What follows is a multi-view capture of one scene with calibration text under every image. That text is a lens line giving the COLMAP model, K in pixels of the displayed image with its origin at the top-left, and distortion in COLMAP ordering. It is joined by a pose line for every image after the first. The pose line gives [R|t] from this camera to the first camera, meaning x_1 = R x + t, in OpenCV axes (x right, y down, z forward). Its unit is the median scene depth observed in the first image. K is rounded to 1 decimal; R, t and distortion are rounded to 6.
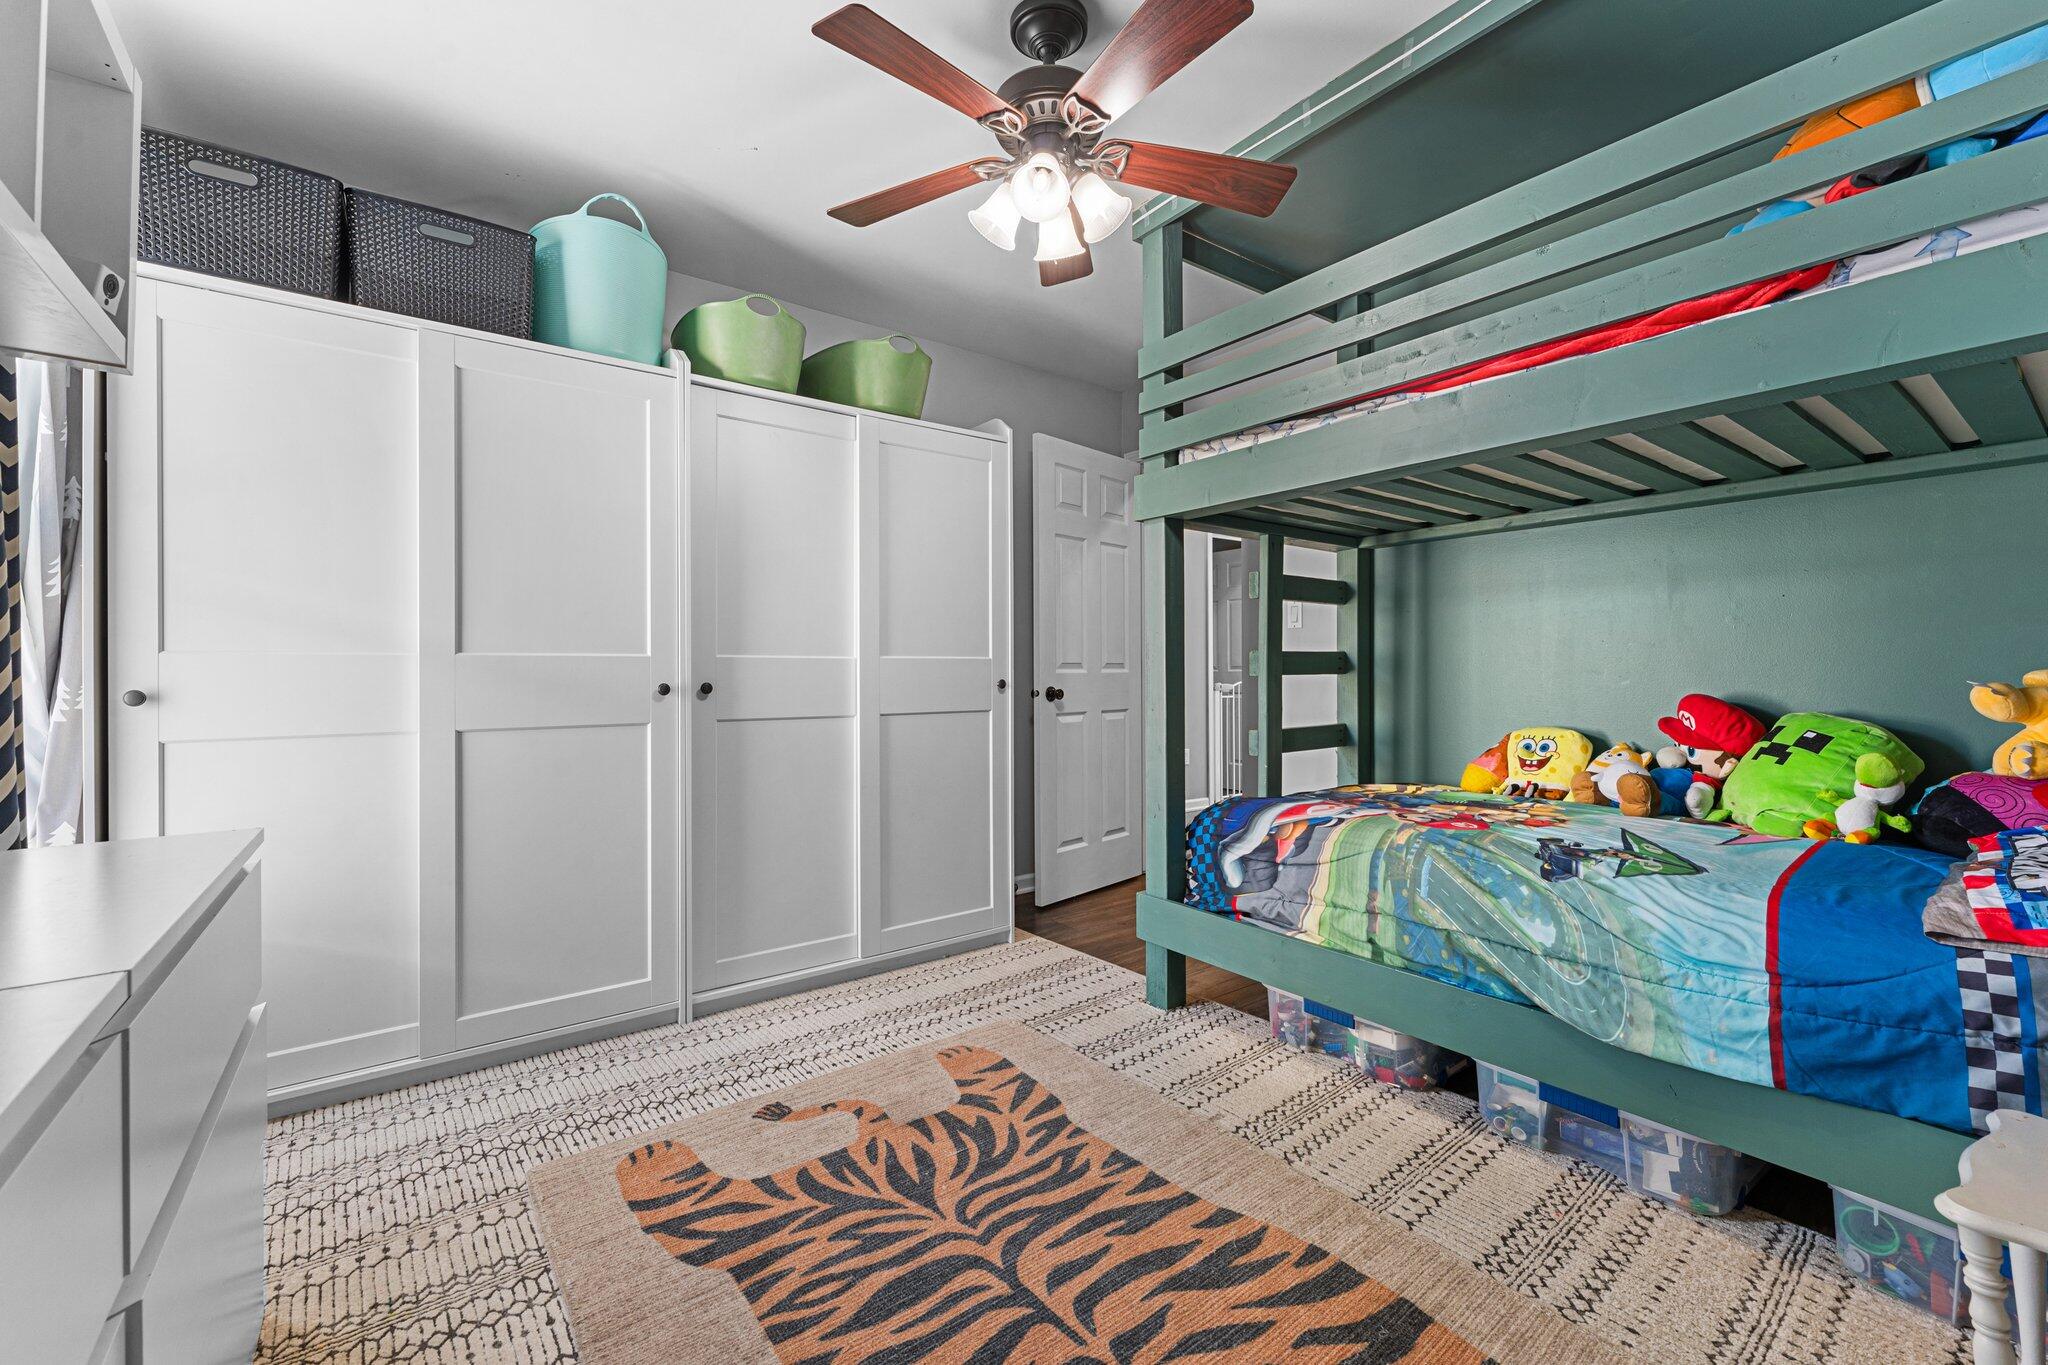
lens RADIAL K [[829.2, 0, 1016.5], [0, 829.2, 676.1], [0, 0, 1]] dist [0.001916, 0.000103]
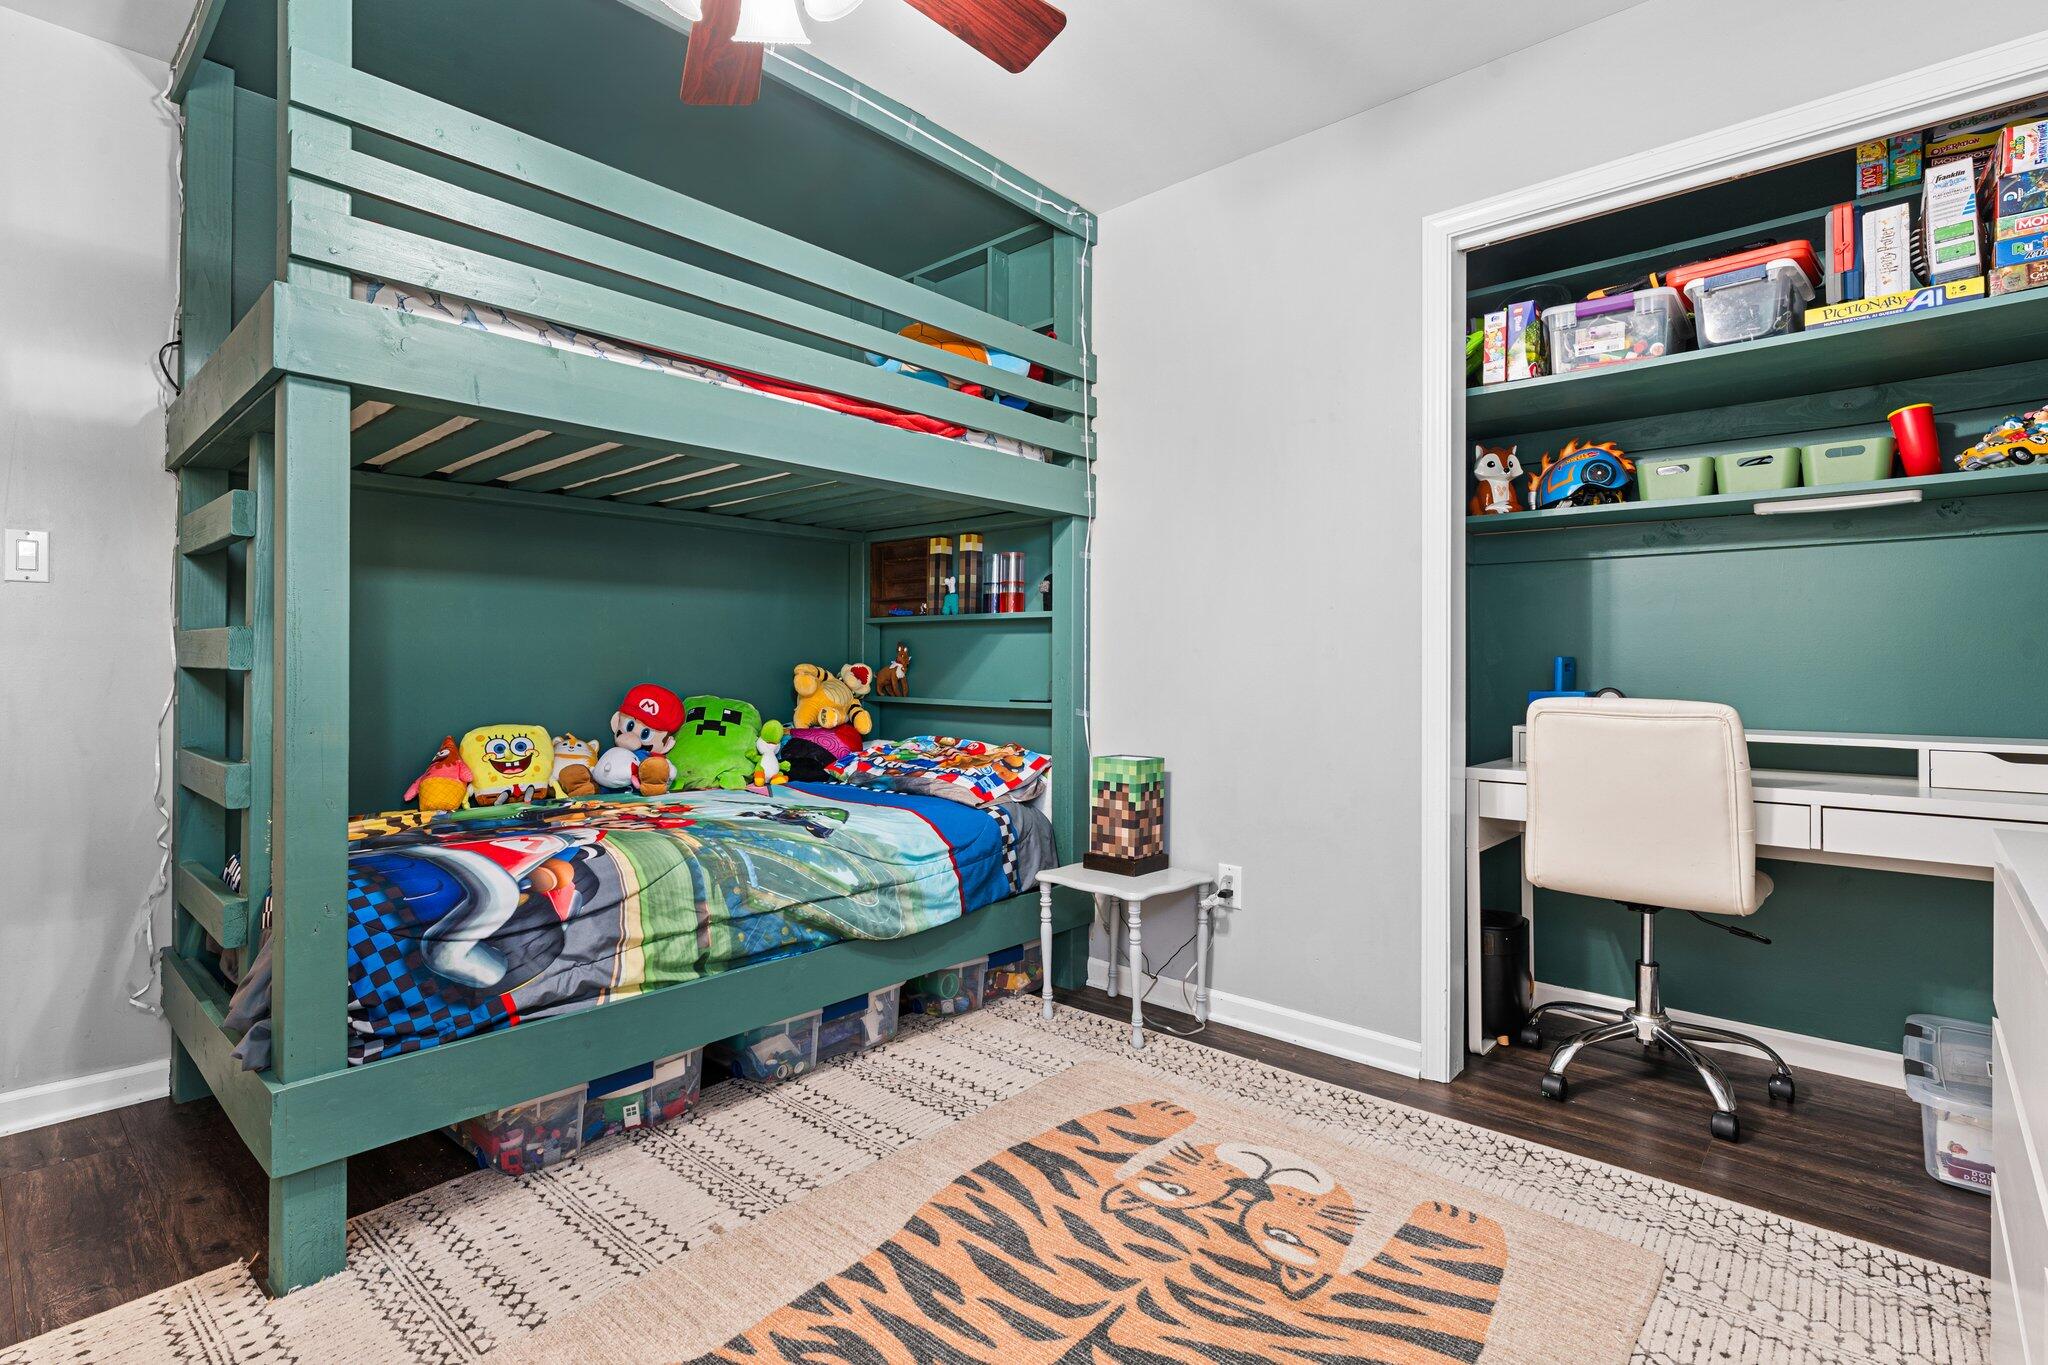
lens RADIAL K [[970.8, 0, 1020.6], [0, 970.8, 667.3], [0, 0, 1]] dist [-0.001025, 0.000112]
pose [[-0.191067, 0.000047, 0.981577, -0.813981], [0.003890, 0.999992, 0.000709, -0.000557], [-0.981569, 0.003954, -0.191065, 1.011142]]
